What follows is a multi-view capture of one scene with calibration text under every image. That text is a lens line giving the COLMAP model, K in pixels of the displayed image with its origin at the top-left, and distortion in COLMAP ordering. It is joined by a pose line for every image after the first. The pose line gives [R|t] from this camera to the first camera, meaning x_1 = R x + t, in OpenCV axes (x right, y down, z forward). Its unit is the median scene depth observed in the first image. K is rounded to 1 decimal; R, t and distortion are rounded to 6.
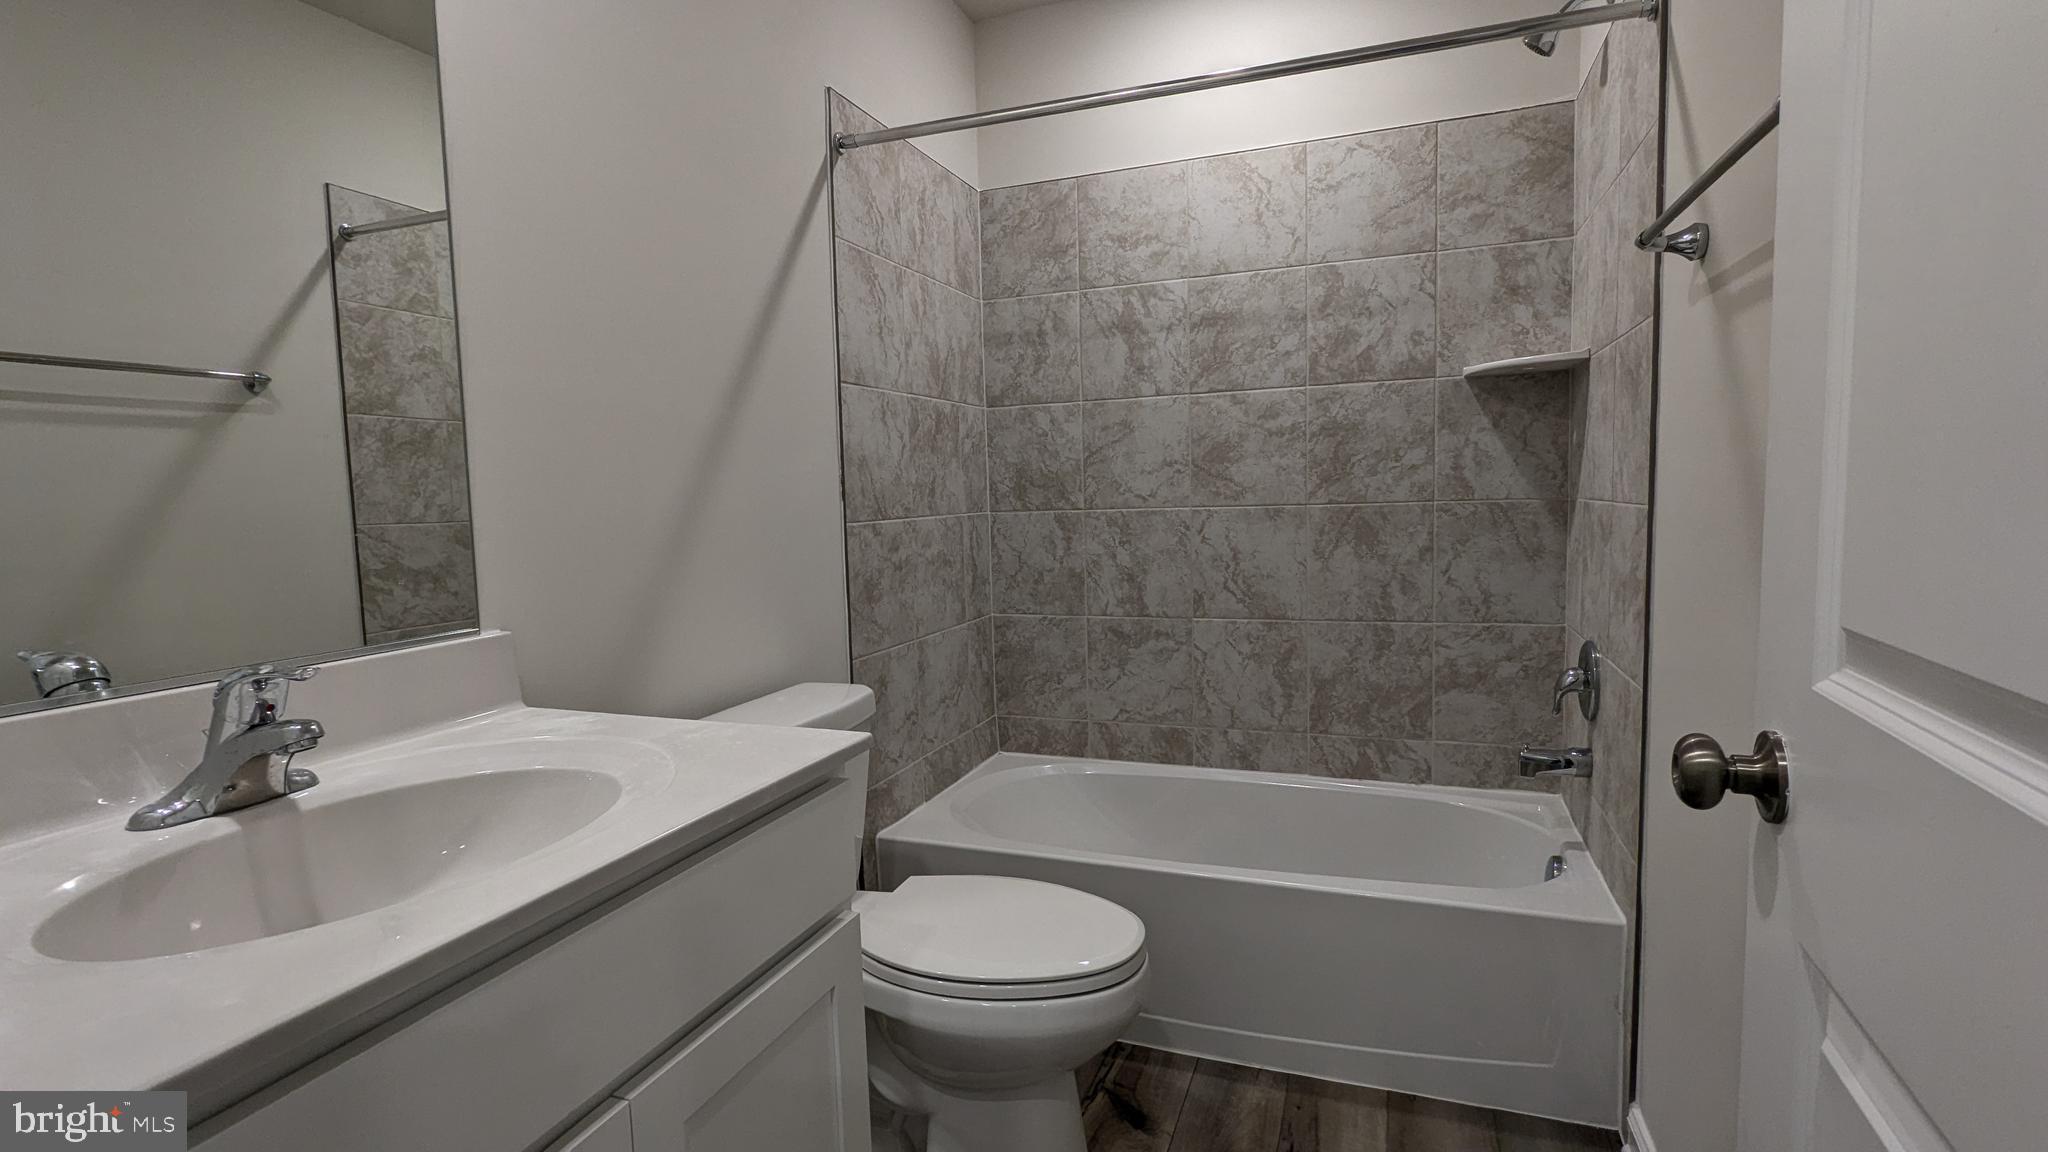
lens RADIAL K [[969.9, 0, 1025.3], [0, 969.9, 568.6], [0, 0, 1]] dist [0.000539, 0.000997]
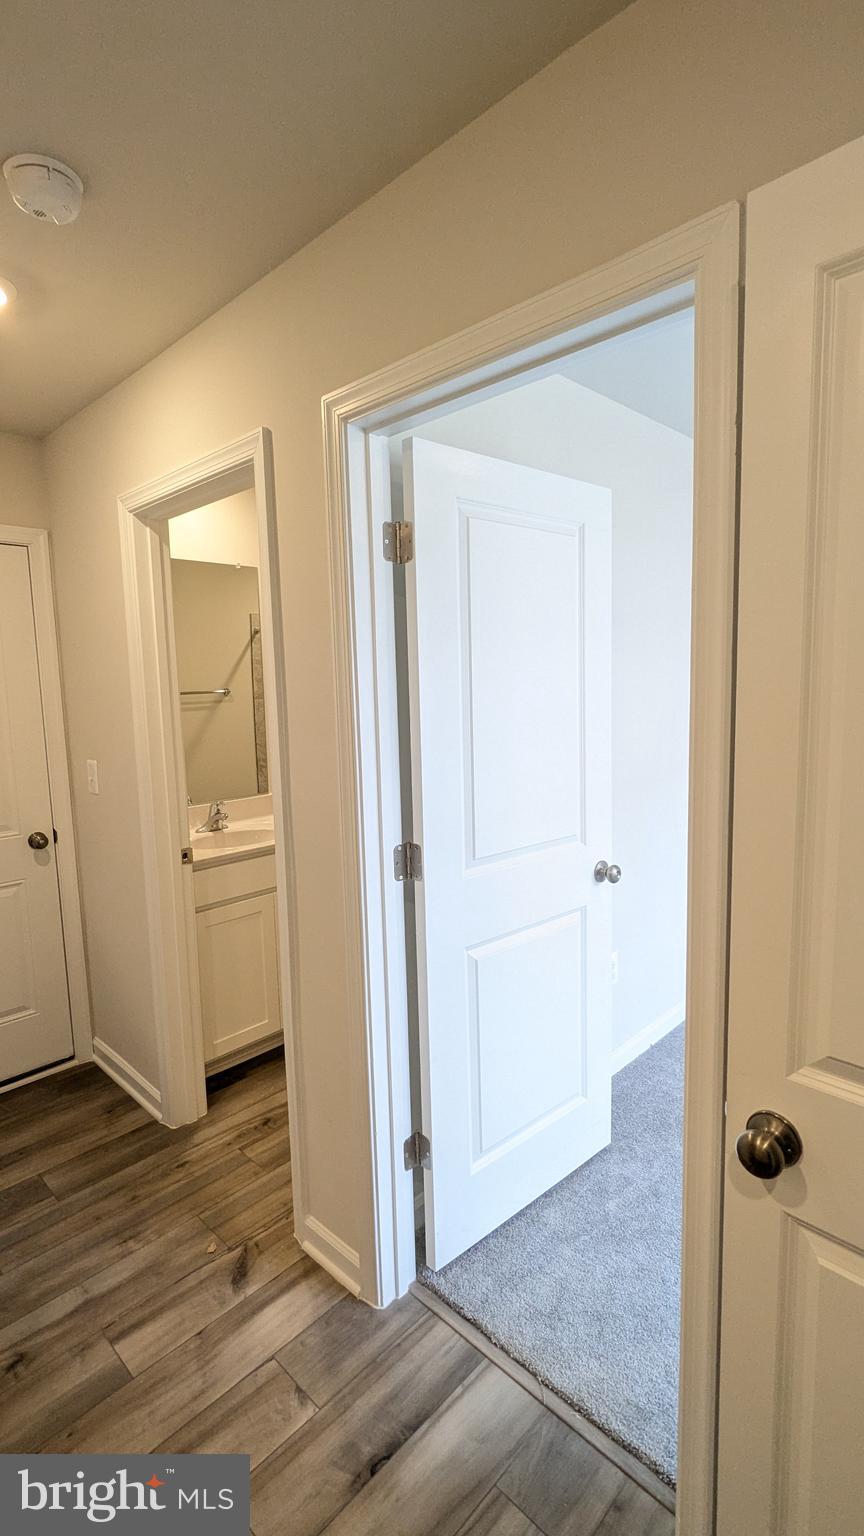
lens RADIAL K [[727.4, 0, 427.2], [0, 727.4, 767.1], [0, 0, 1]] dist [0.000539, 0.000997]
pose [[0.914036, 0.061109, -0.401003, 0.598239], [-0.041620, 0.997498, 0.057141, -0.119631], [0.403491, -0.035539, 0.914293, -0.701819]]
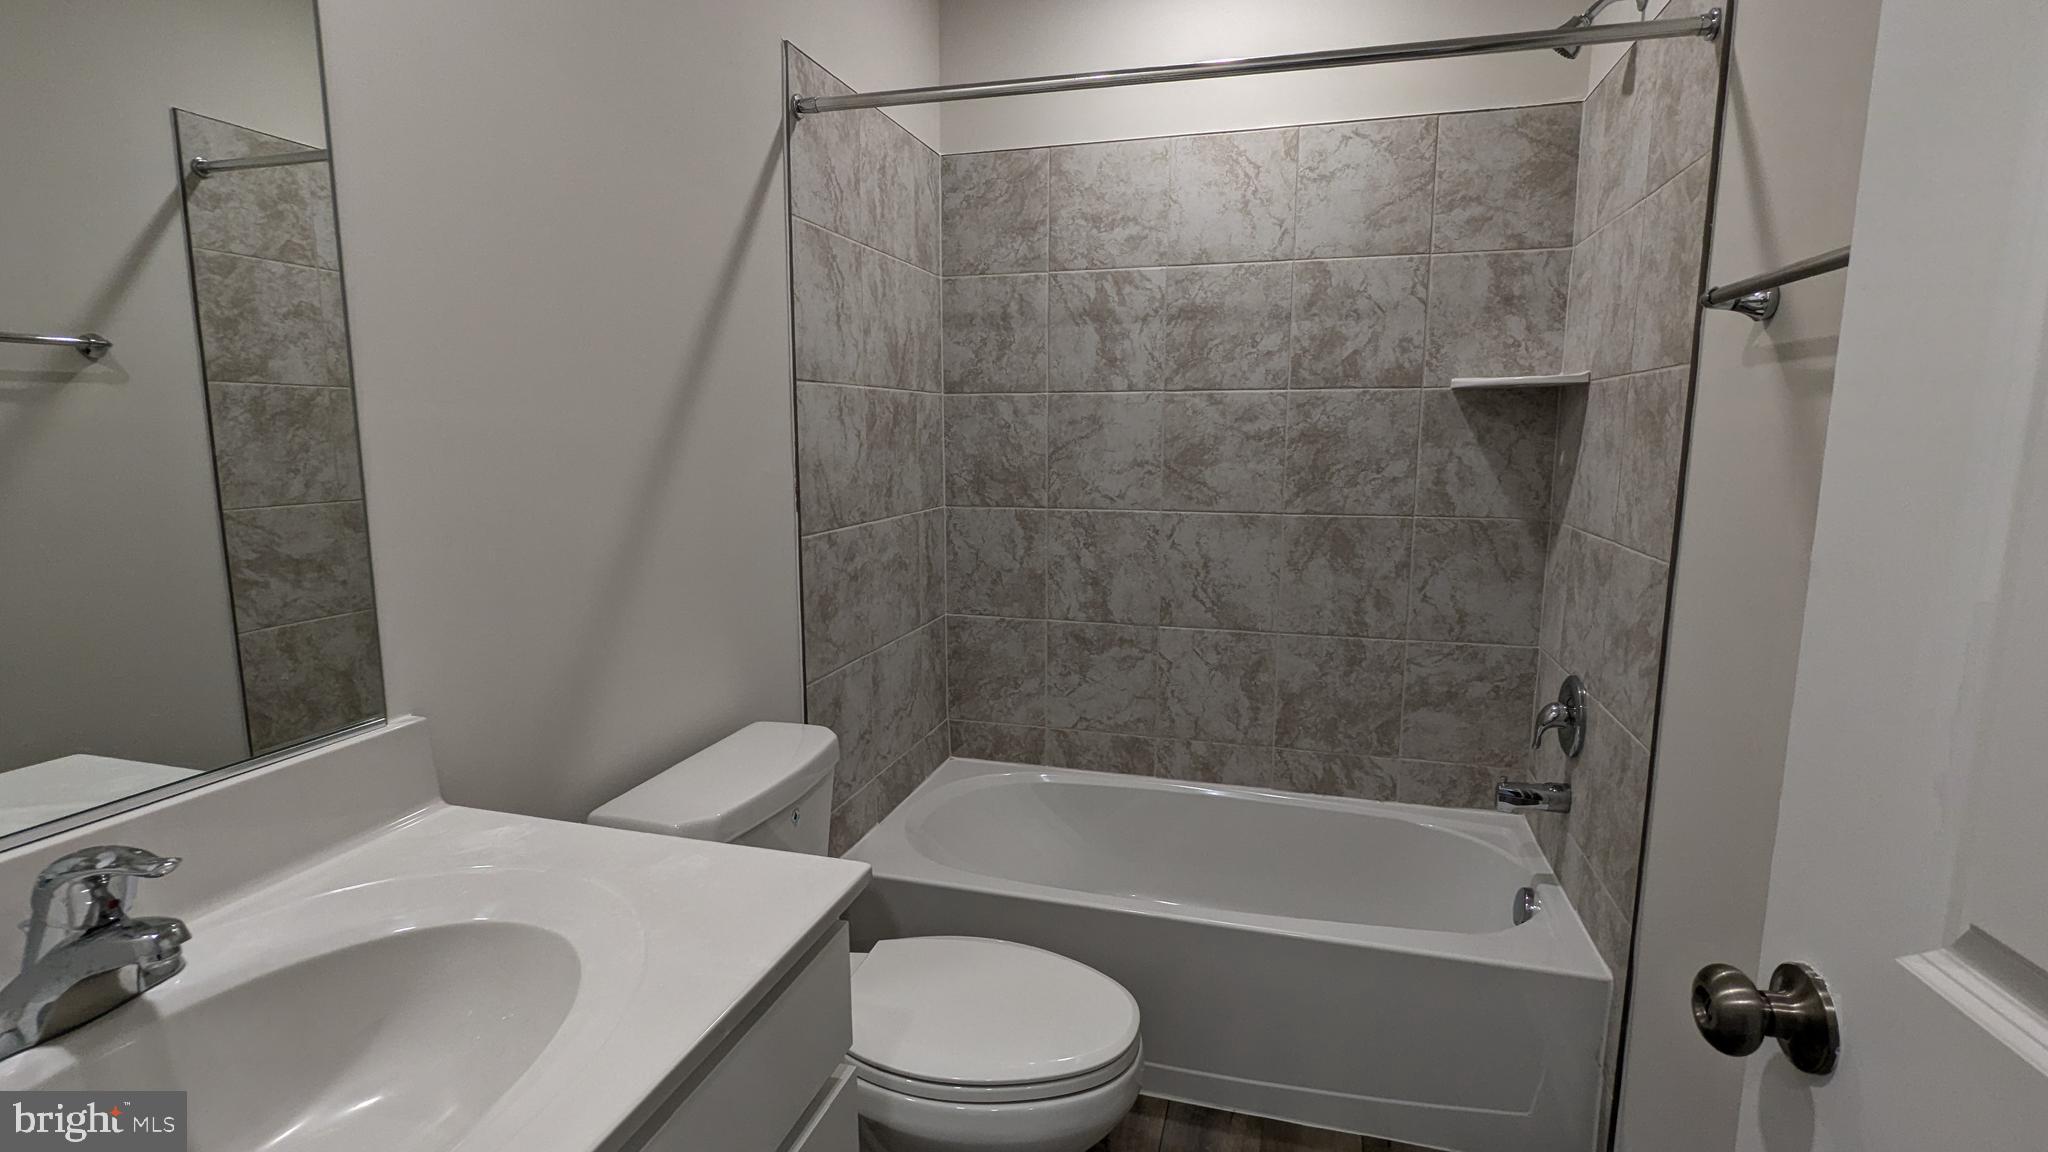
lens RADIAL K [[969.9, 0, 1026.4], [0, 969.9, 569.4], [0, 0, 1]] dist [0.000539, 0.000997]
pose [[0.996063, 0.017022, 0.087001, -0.047093], [-0.022542, 0.997768, 0.062863, -0.069270], [-0.085737, -0.064577, 0.994223, 0.069439]]
